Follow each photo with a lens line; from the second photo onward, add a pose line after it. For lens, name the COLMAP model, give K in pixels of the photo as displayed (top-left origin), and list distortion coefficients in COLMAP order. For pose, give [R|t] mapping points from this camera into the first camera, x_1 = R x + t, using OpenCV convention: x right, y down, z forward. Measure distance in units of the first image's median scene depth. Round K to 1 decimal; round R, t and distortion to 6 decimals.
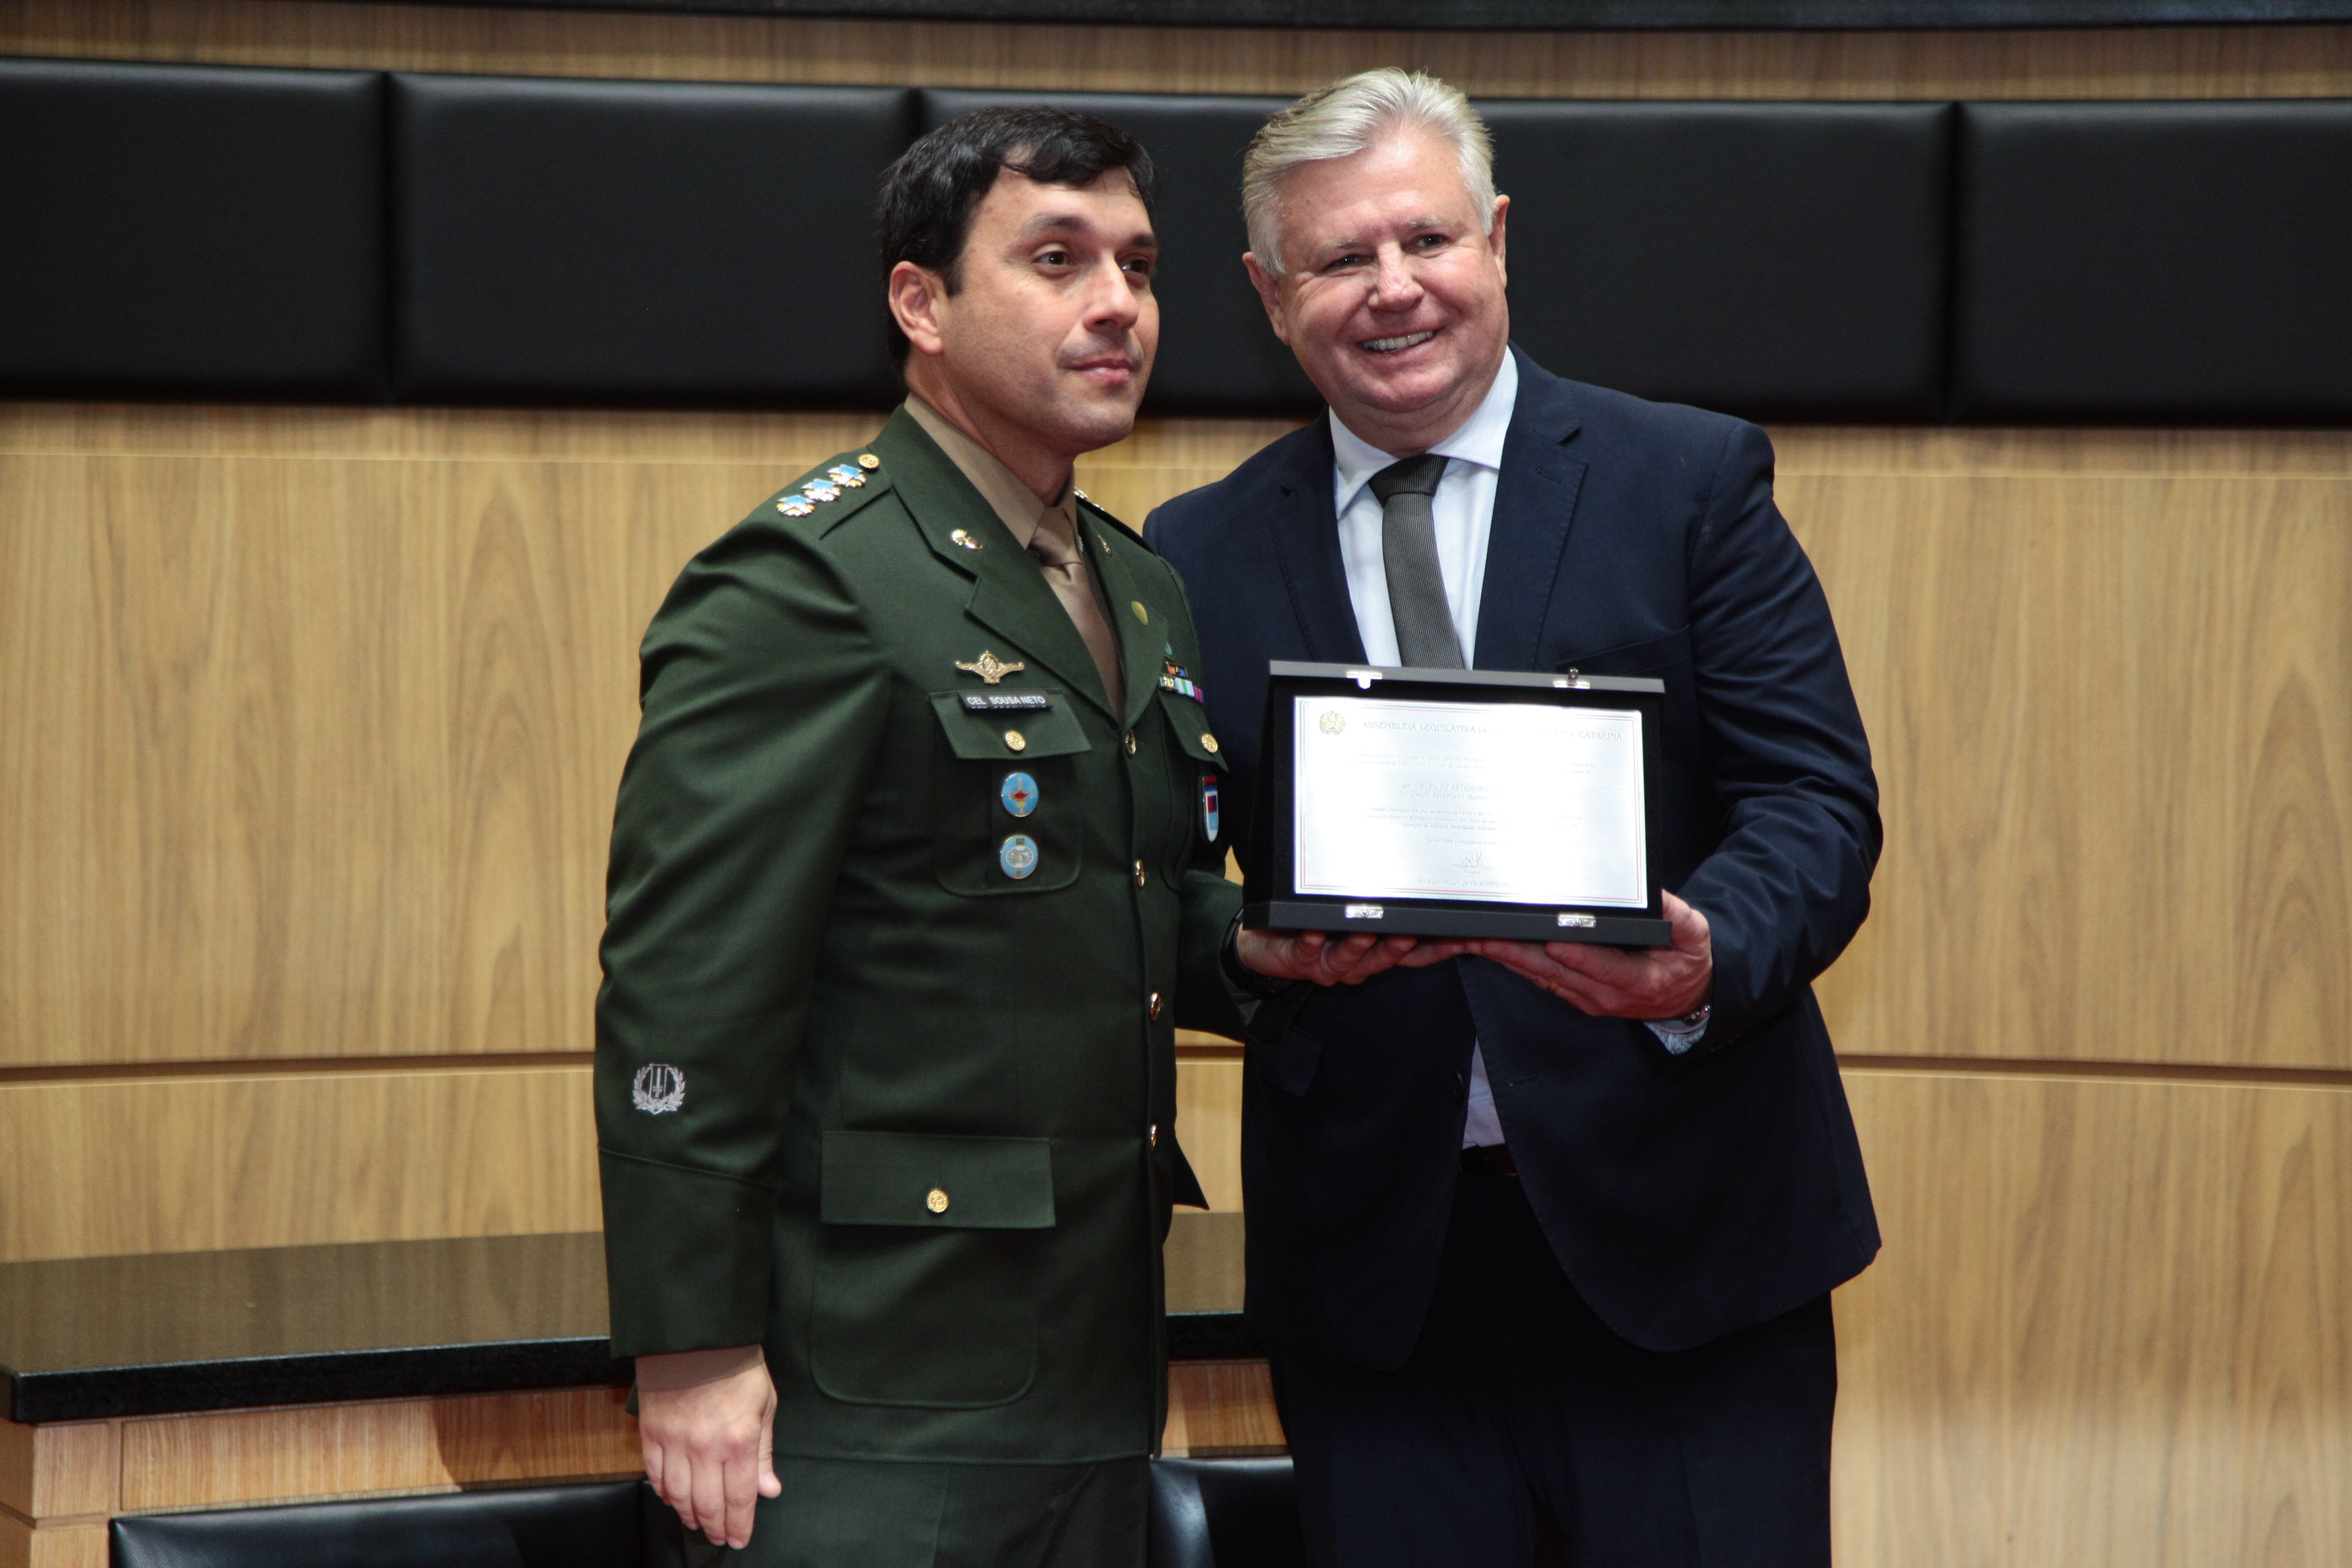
lens RADIAL K [[7277.9, 0, 1173.9], [0, 7277.9, 808.4], [0, 0, 1]] dist [0.678053, 0.000000]
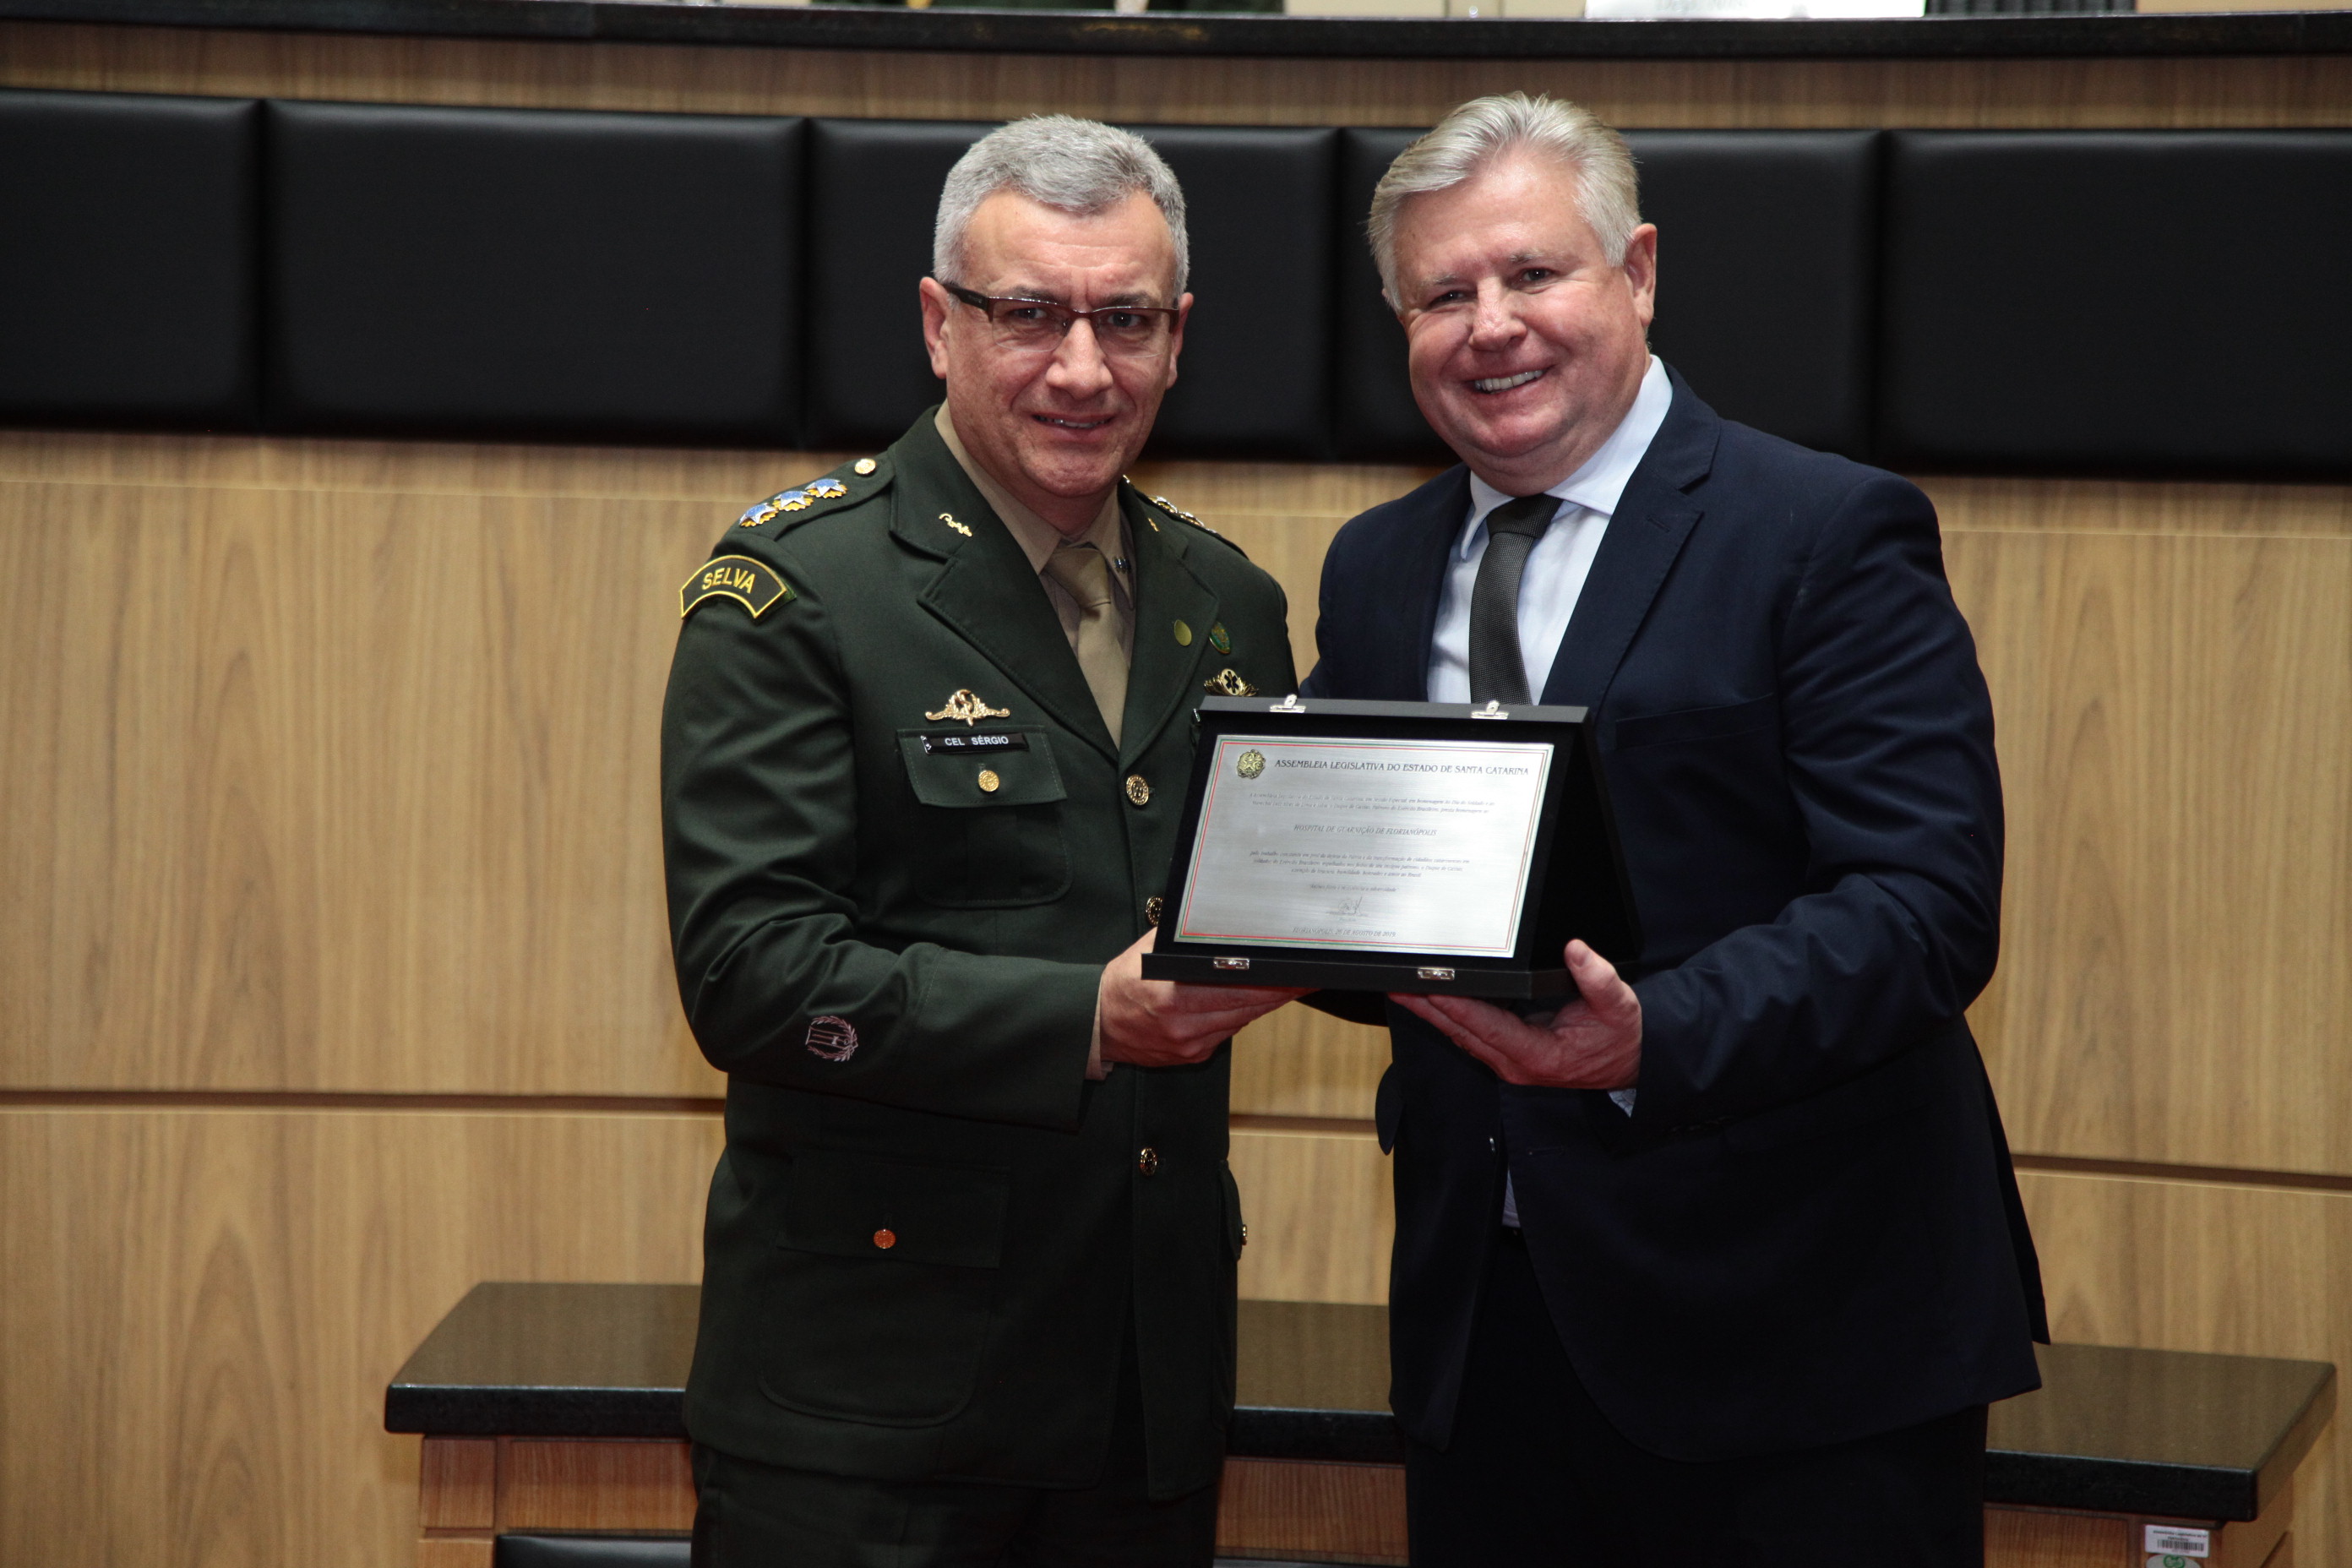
lens RADIAL K [[7306.4, 0, 1164.9], [0, 7306.4, 765.4], [0, 0, 1]] dist [0.656686, 0.000000]
pose [[0.892662, 0.028284, -0.449838, 0.414657], [-0.037367, 0.999237, -0.011323, -0.002764], [0.449175, 0.026917, 0.893038, 0.144432]]
